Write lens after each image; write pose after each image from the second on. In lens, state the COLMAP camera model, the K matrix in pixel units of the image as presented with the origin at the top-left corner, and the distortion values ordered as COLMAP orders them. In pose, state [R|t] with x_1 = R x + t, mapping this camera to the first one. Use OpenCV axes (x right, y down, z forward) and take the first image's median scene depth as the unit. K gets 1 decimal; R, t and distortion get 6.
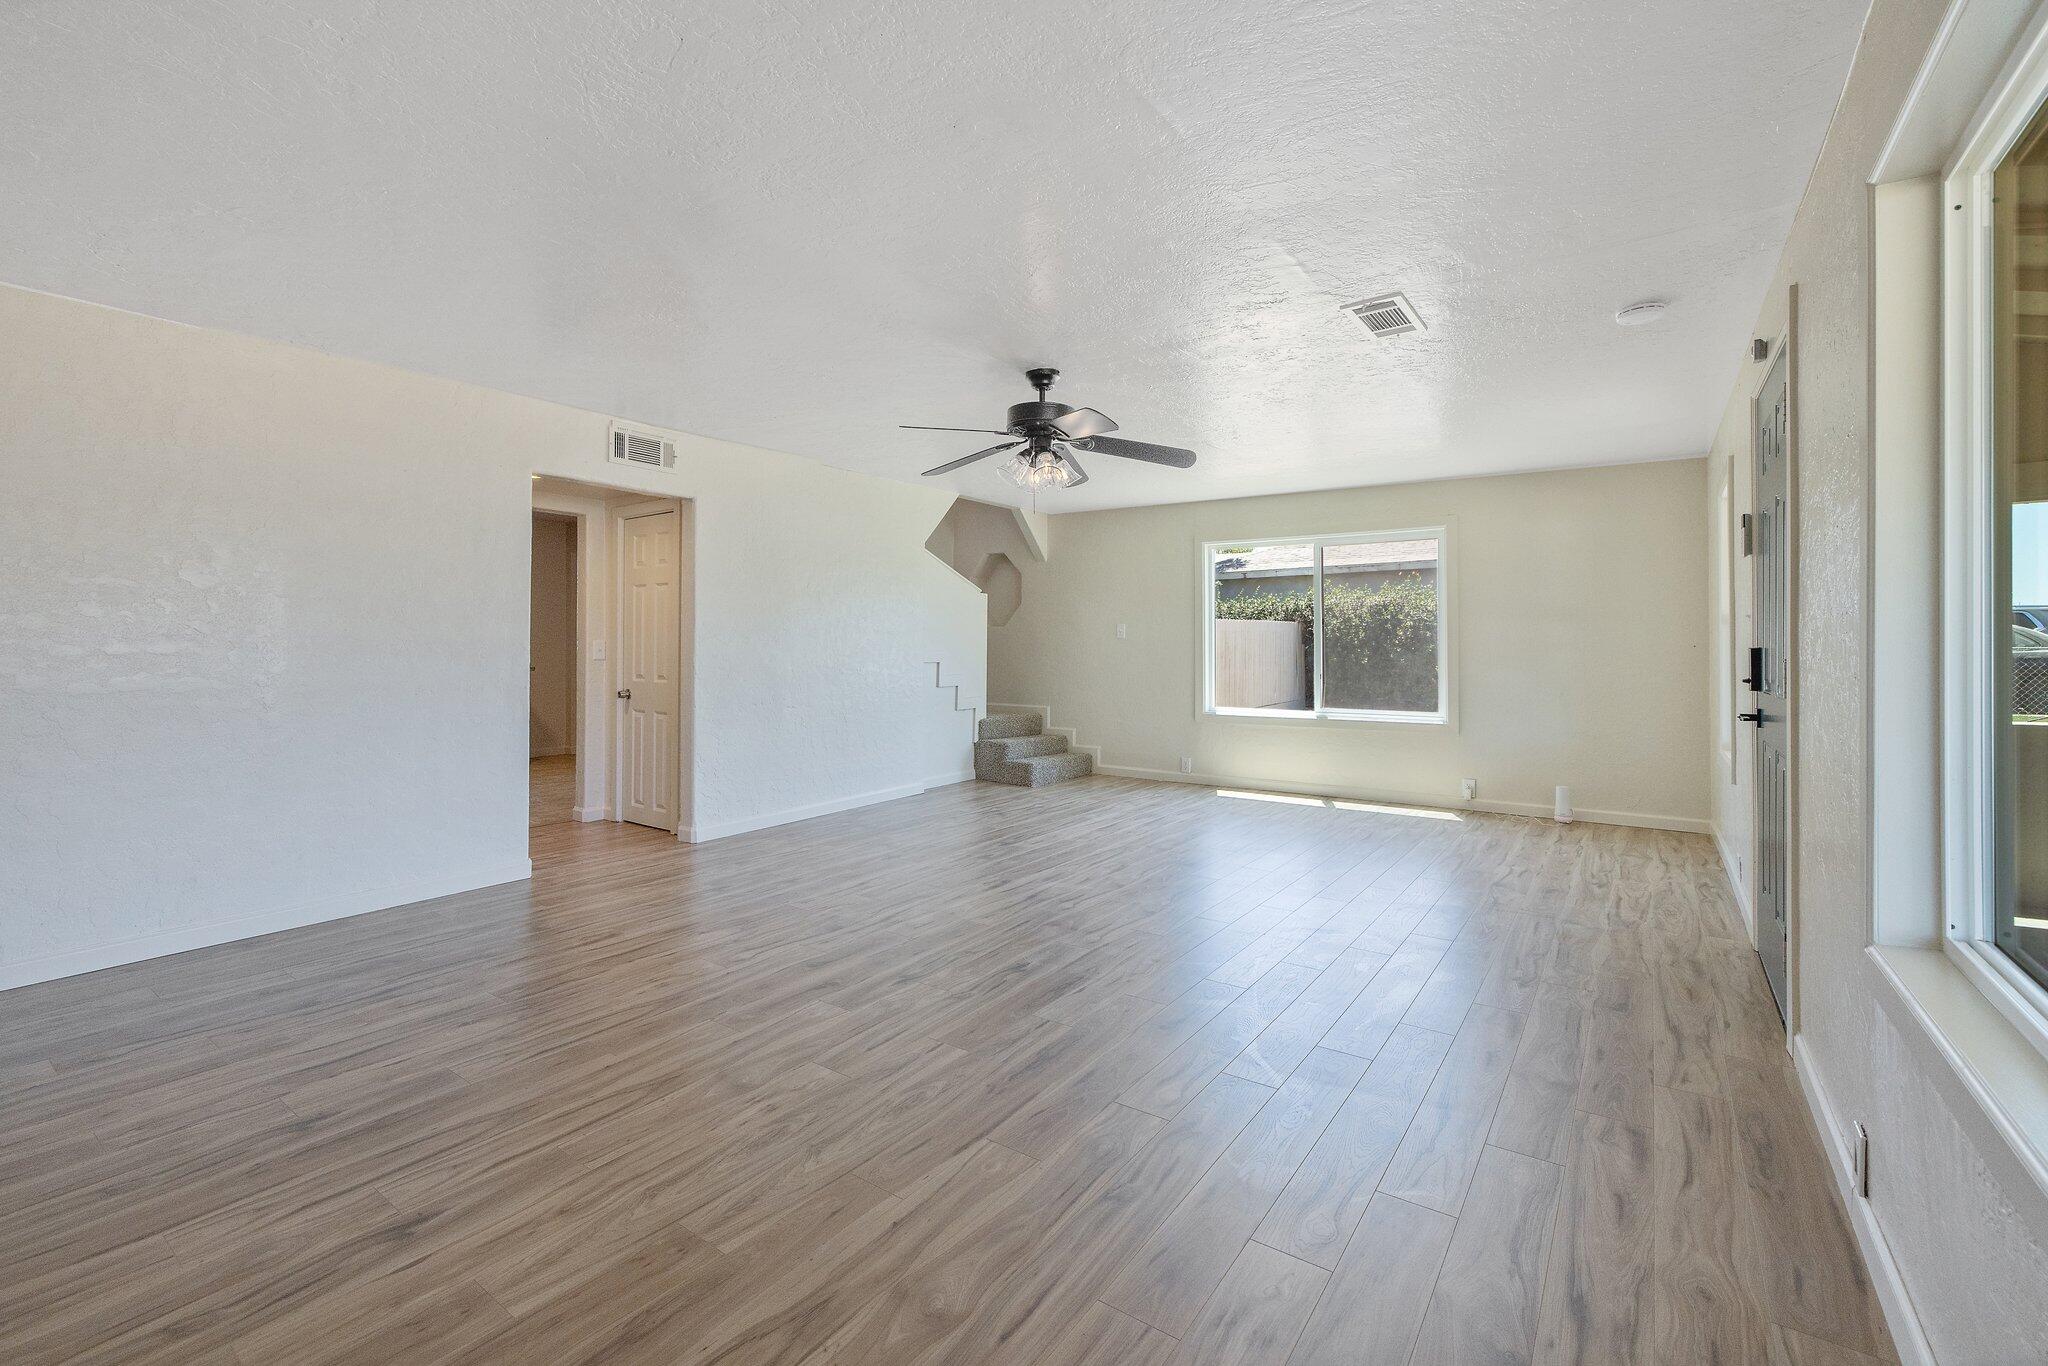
lens RADIAL K [[874.4, 0, 1024.8], [0, 874.4, 641.6], [0, 0, 1]] dist [-0.015111, 0.000136]
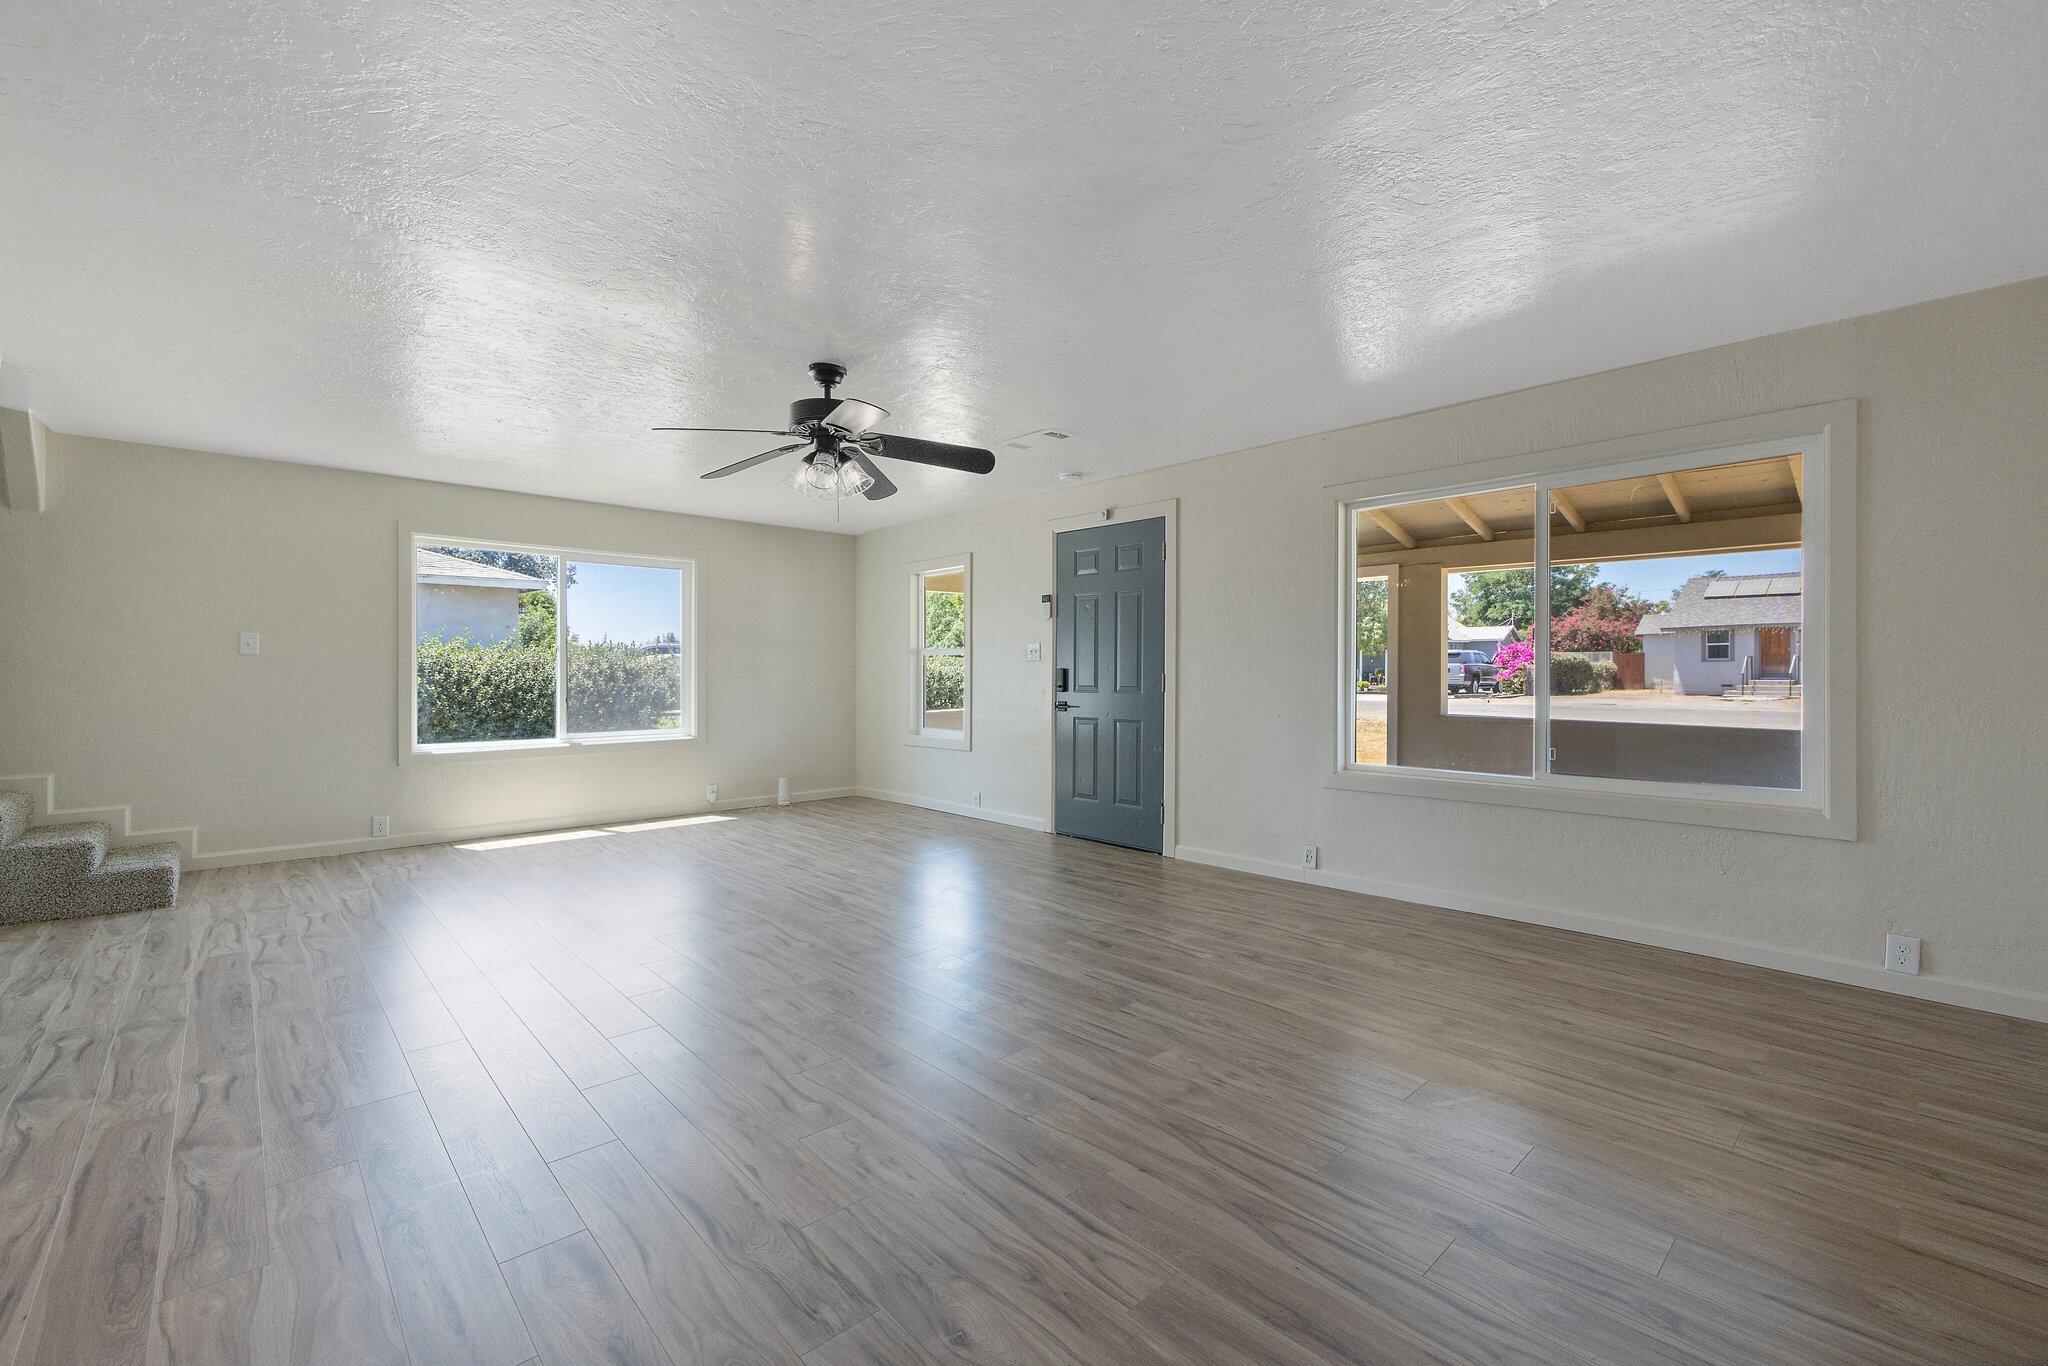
lens RADIAL K [[864.7, 0, 1024.8], [0, 864.7, 669.3], [0, 0, 1]] dist [-0.000351, -0.000018]
pose [[0.202637, -0.002511, 0.979251, -1.069837], [-0.004453, 0.999984, 0.003486, 0.003184], [-0.979244, -0.005067, 0.202623, 0.765881]]
